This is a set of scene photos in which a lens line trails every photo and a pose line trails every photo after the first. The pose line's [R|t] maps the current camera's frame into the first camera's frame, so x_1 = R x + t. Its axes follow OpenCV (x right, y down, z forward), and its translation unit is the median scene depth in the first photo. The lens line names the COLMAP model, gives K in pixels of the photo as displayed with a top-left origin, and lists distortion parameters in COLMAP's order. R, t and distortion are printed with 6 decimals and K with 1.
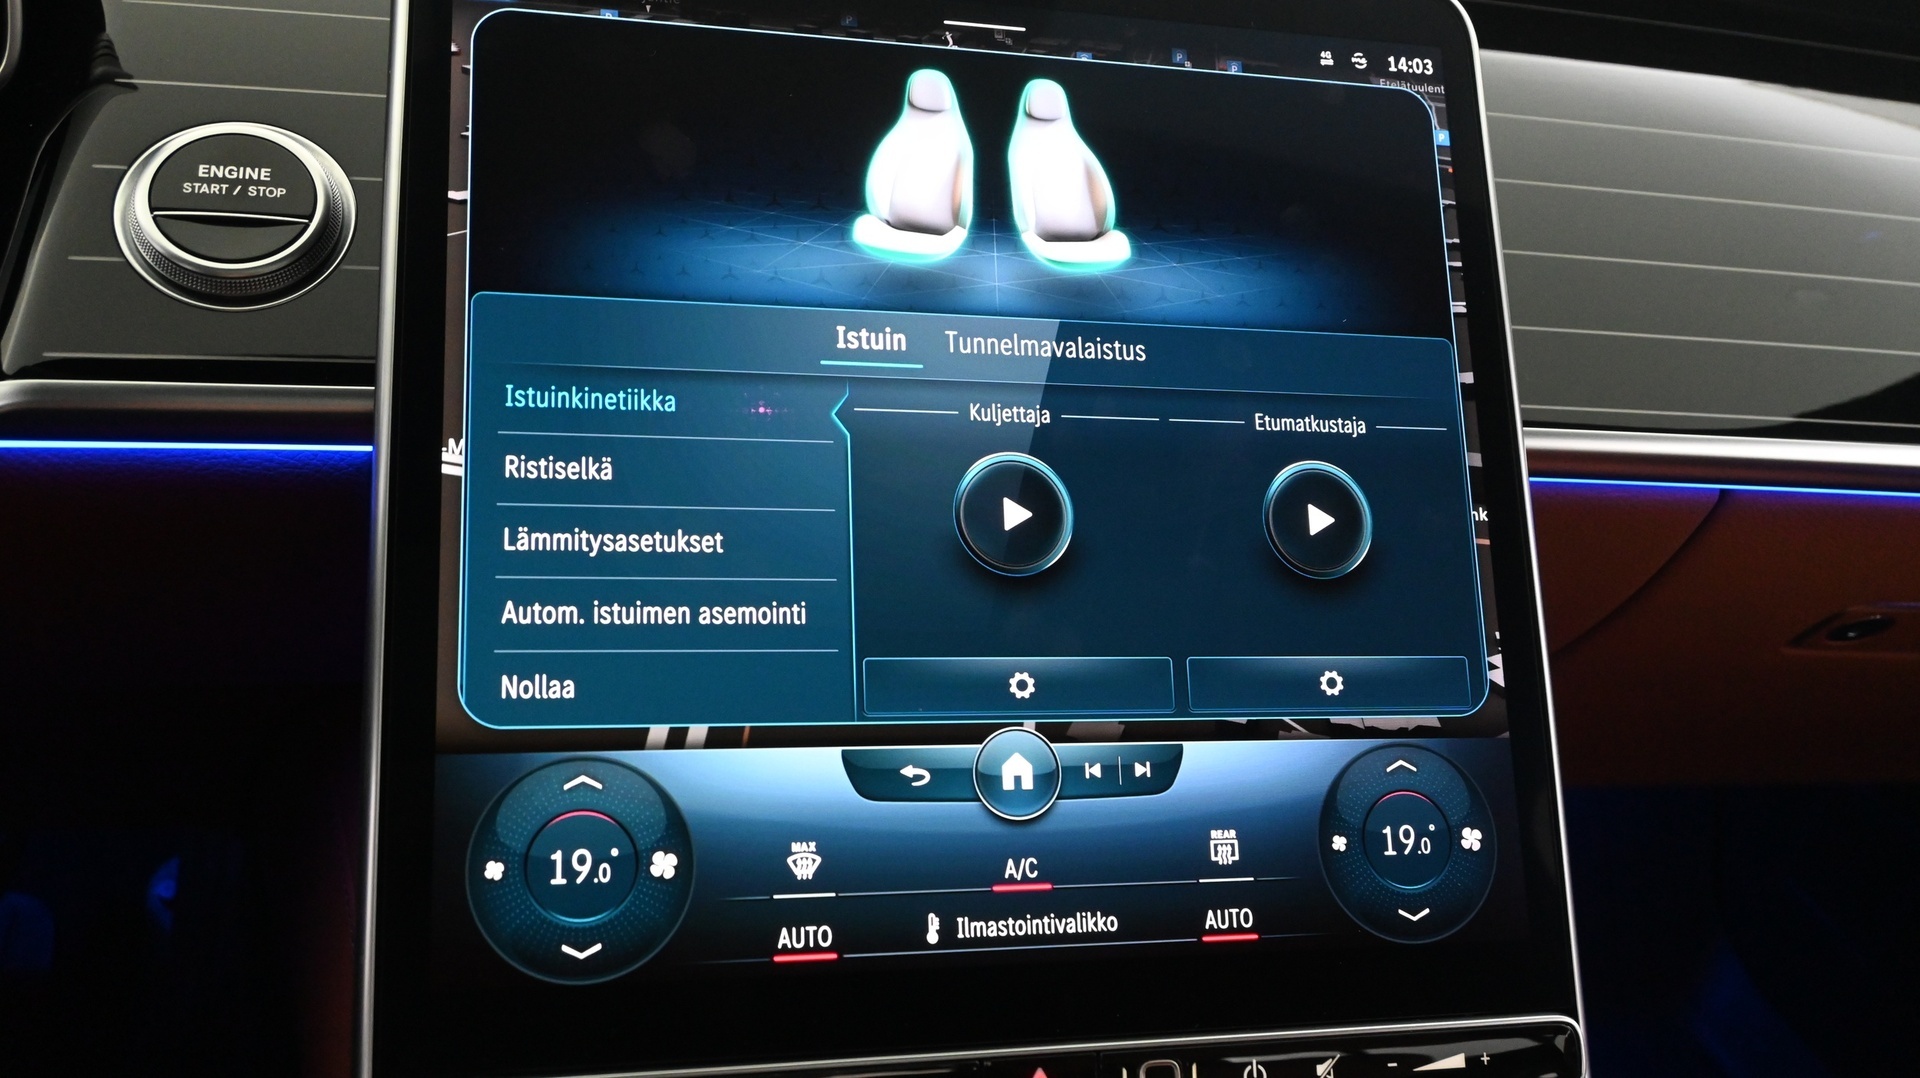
lens RADIAL K [[1724.4, 0, 963.6], [0, 1724.4, 533.3], [0, 0, 1]] dist [0.008250, -0.006325]
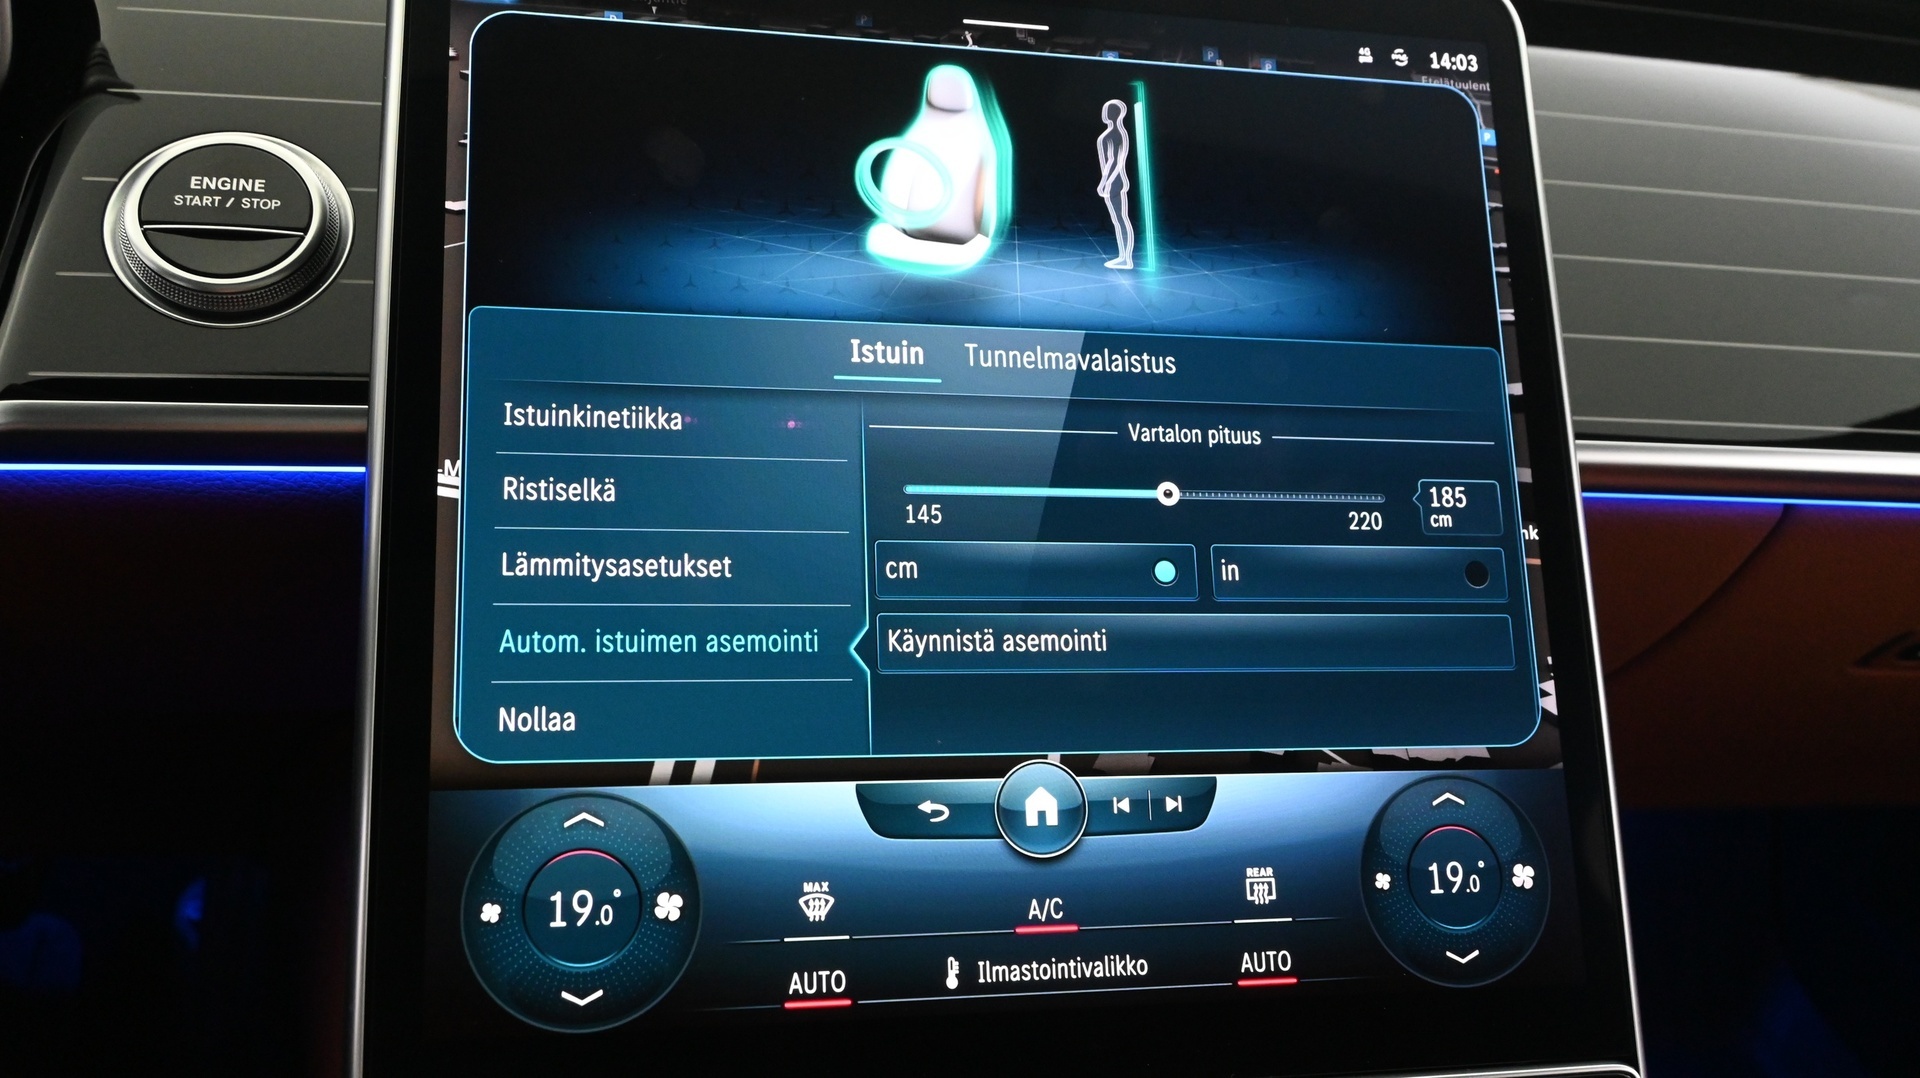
lens RADIAL K [[1724.4, 0, 963.6], [0, 1724.4, 533.3], [0, 0, 1]] dist [0.008250, -0.006325]
pose [[0.999692, -0.003683, -0.024559, 0.012012], [0.003543, 0.999977, -0.005739, -0.007003], [0.024579, 0.005650, 0.999682, 0.047512]]
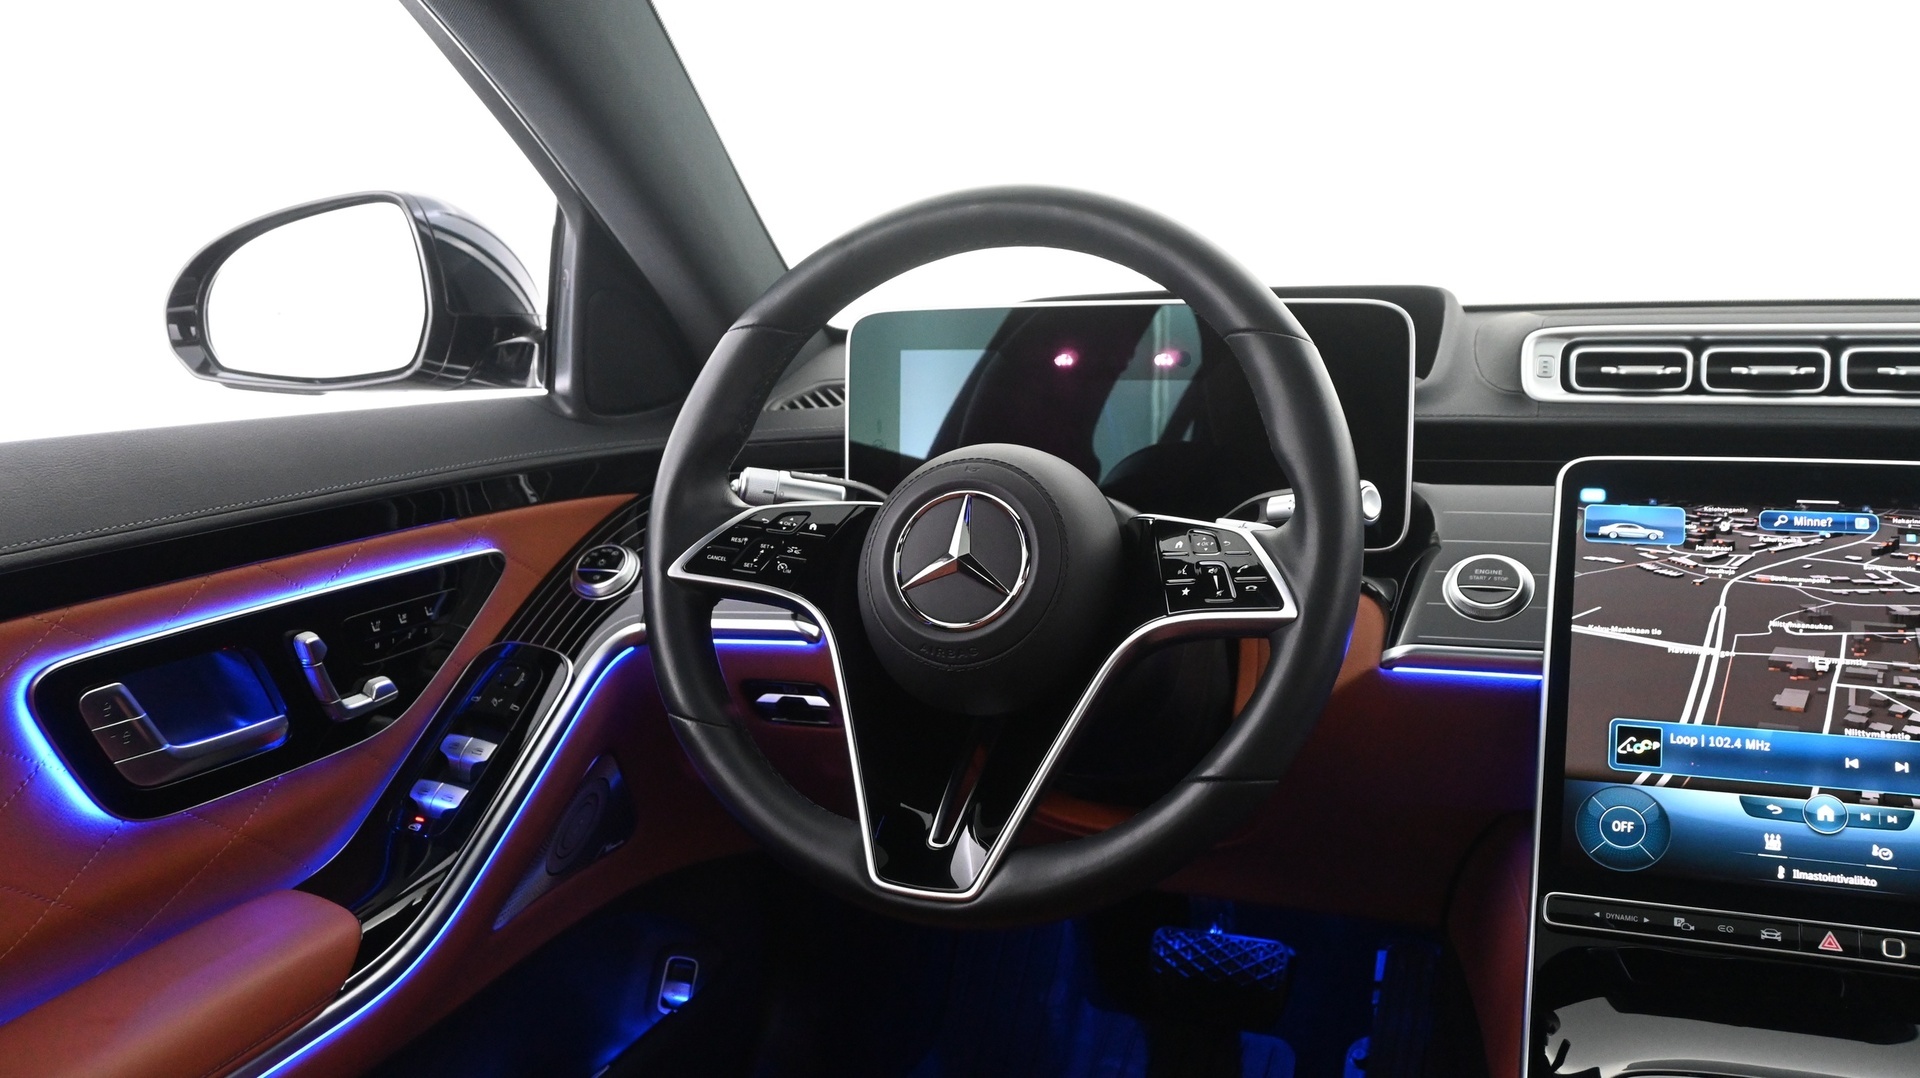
lens RADIAL K [[1631.1, 0, 952.3], [0, 1631.1, 523.8], [0, 0, 1]] dist [-0.009481, -0.004870]
pose [[0.814099, -0.050658, -0.578512, 0.347665], [-0.127717, 0.956179, -0.263457, 0.478054], [0.566508, 0.288366, 0.771955, -1.391593]]
